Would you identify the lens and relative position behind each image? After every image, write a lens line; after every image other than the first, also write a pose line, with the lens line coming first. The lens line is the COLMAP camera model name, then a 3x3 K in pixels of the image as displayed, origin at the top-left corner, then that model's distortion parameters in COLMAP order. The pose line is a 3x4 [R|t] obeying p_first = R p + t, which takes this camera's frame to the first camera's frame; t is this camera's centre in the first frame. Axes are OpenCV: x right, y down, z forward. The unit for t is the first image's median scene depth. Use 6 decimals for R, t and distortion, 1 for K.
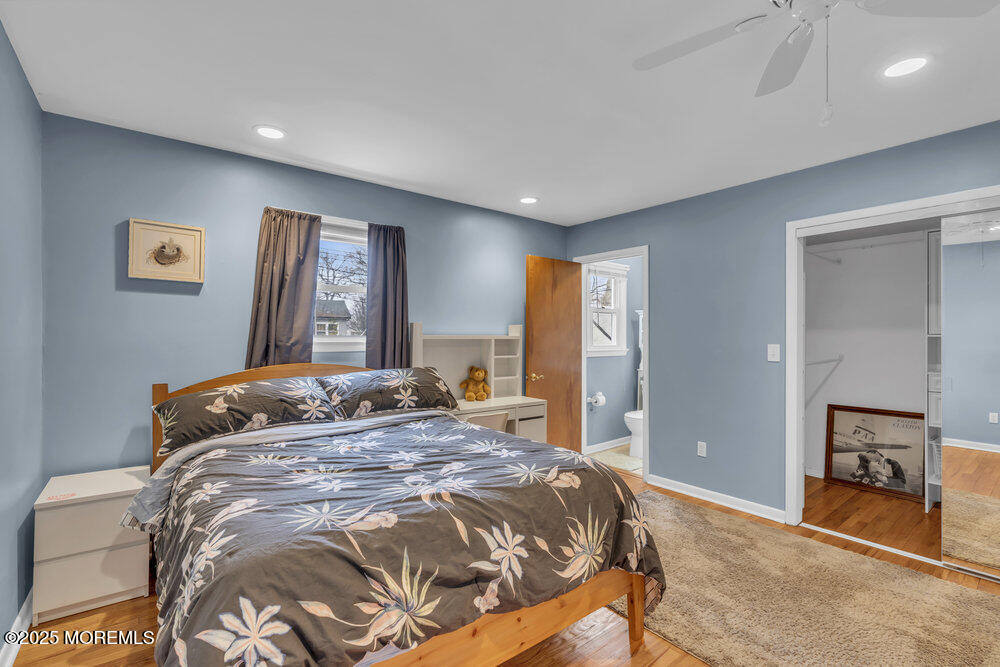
lens RADIAL K [[451.0, 0, 500.3], [0, 451.0, 334.7], [0, 0, 1]] dist [-0.007298, 0.002532]
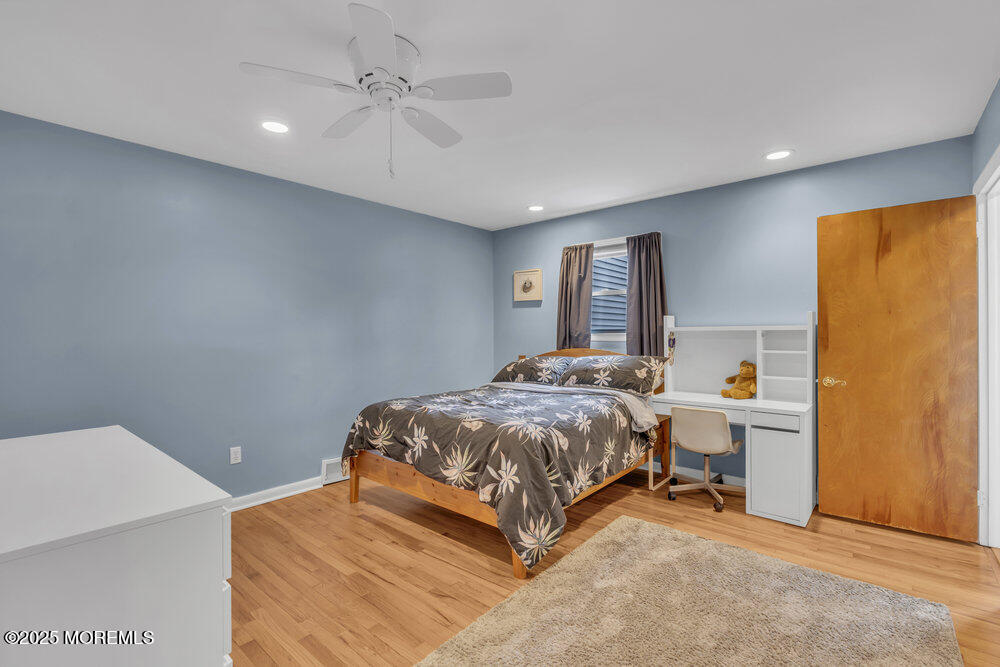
lens RADIAL K [[451.0, 0, 498.2], [0, 451.0, 332.6], [0, 0, 1]] dist [-0.007298, 0.002532]
pose [[0.195269, -0.003618, -0.980743, 1.005817], [0.013032, 0.999914, -0.001094, 0.011910], [0.980663, -0.012567, 0.195300, 0.485726]]
